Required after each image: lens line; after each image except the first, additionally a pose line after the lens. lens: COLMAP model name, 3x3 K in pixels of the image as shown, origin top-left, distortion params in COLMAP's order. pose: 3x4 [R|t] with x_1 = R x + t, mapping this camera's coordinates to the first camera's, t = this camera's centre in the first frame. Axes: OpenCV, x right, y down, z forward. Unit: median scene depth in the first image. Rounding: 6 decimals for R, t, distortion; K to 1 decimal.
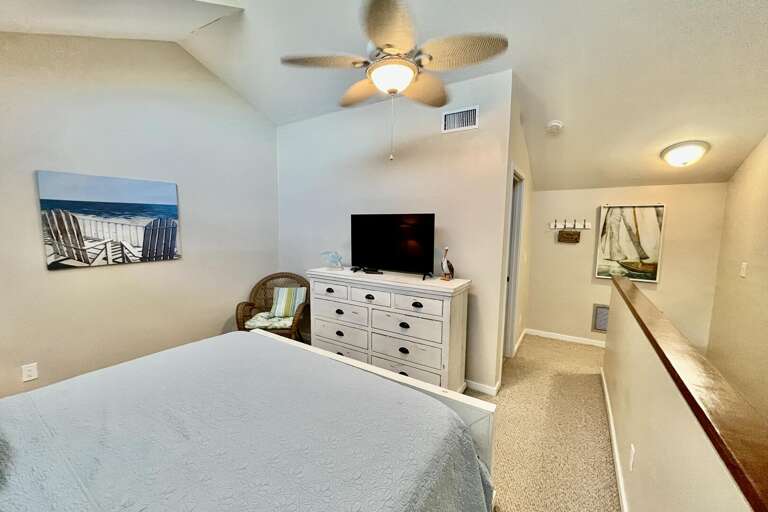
lens RADIAL K [[311.5, 0, 380.3], [0, 311.5, 254.7], [0, 0, 1]] dist [-0.001500, 0.000347]
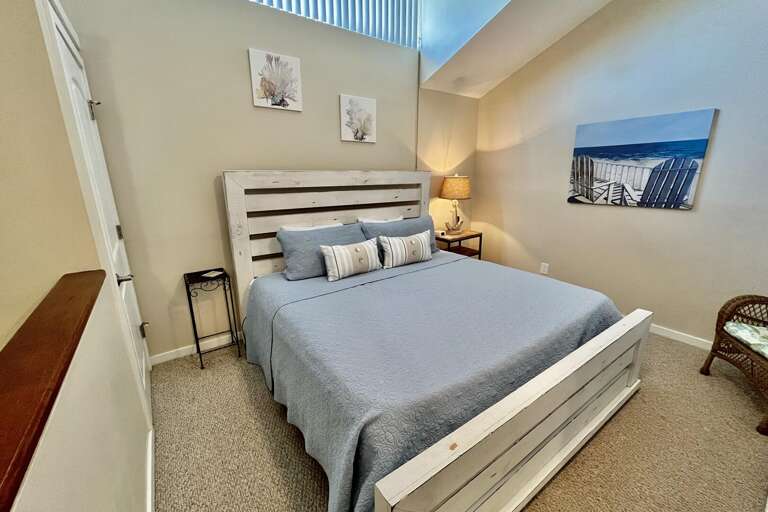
lens RADIAL K [[311.5, 0, 384.2], [0, 311.5, 253.2], [0, 0, 1]] dist [-0.001500, 0.000347]
pose [[-0.337626, 0.229792, -0.912800, 0.436271], [-0.088556, 0.957688, 0.273847, -0.034769], [0.937105, 0.173292, -0.302991, 0.621974]]
